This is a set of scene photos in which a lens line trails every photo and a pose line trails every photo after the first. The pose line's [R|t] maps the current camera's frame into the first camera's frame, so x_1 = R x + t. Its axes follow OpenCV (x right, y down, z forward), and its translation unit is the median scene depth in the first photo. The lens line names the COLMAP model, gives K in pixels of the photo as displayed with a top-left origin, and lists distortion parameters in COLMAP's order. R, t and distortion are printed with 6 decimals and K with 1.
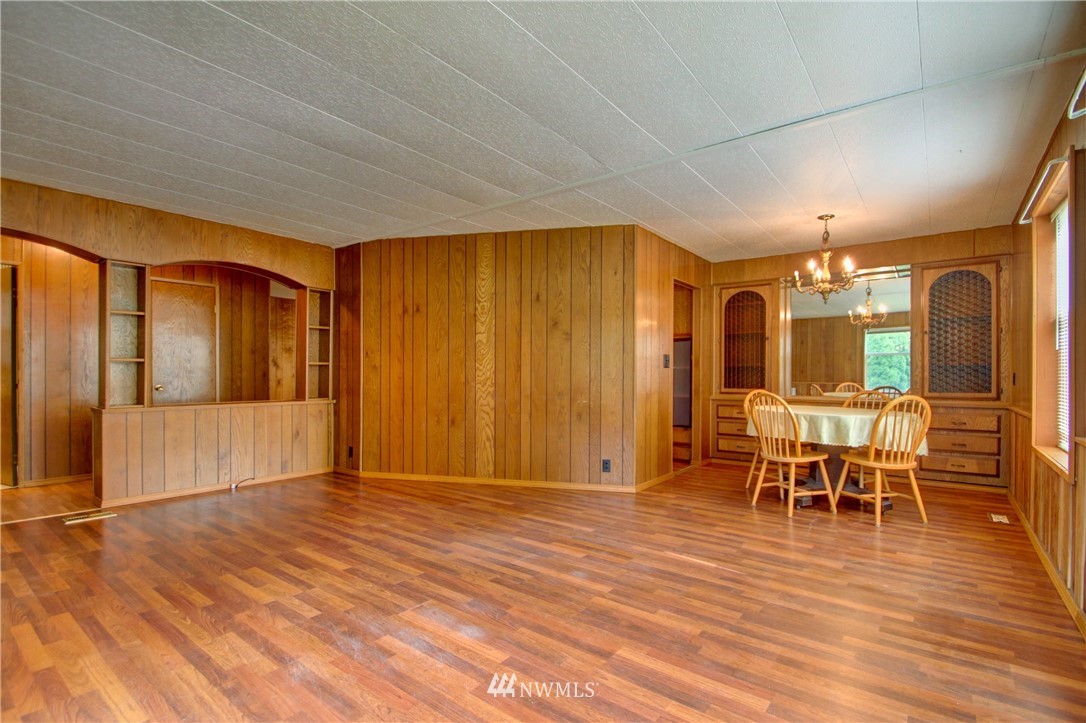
lens RADIAL K [[506.6, 0, 541.6], [0, 506.6, 370.9], [0, 0, 1]] dist [0.004353, -0.014371]
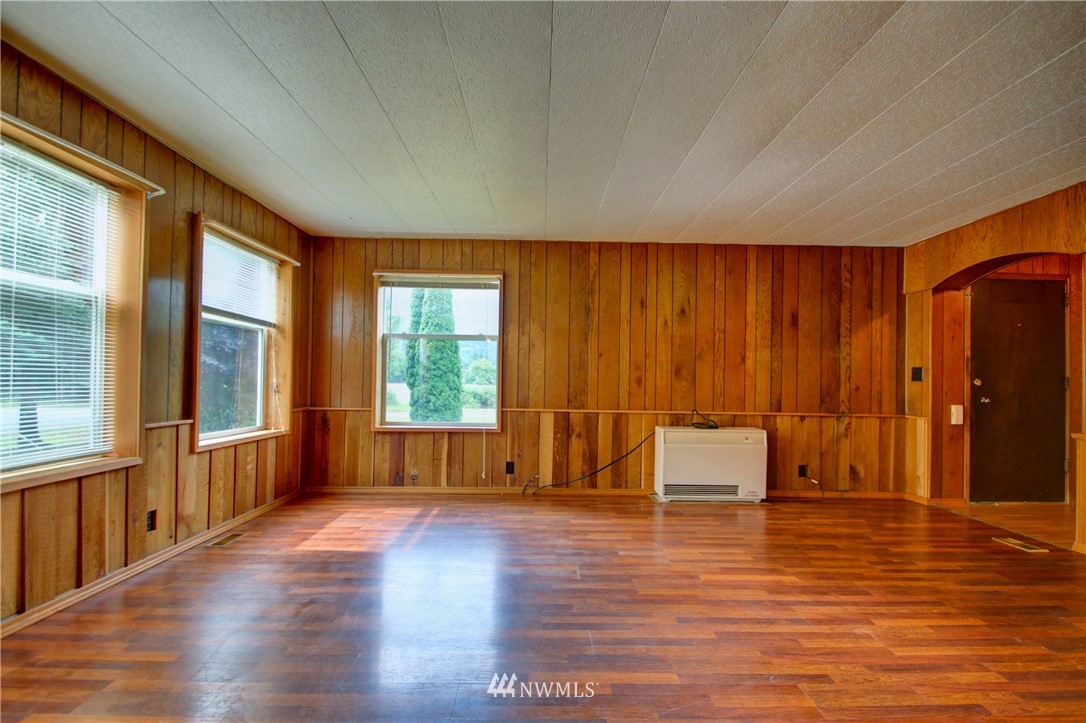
lens RADIAL K [[506.6, 0, 549.8], [0, 506.6, 373.5], [0, 0, 1]] dist [0.004353, -0.014371]
pose [[-0.774337, -0.024614, -0.632295, 0.426226], [-0.015586, 0.999682, -0.019828, 0.009185], [0.632582, -0.005499, -0.774474, 1.380263]]
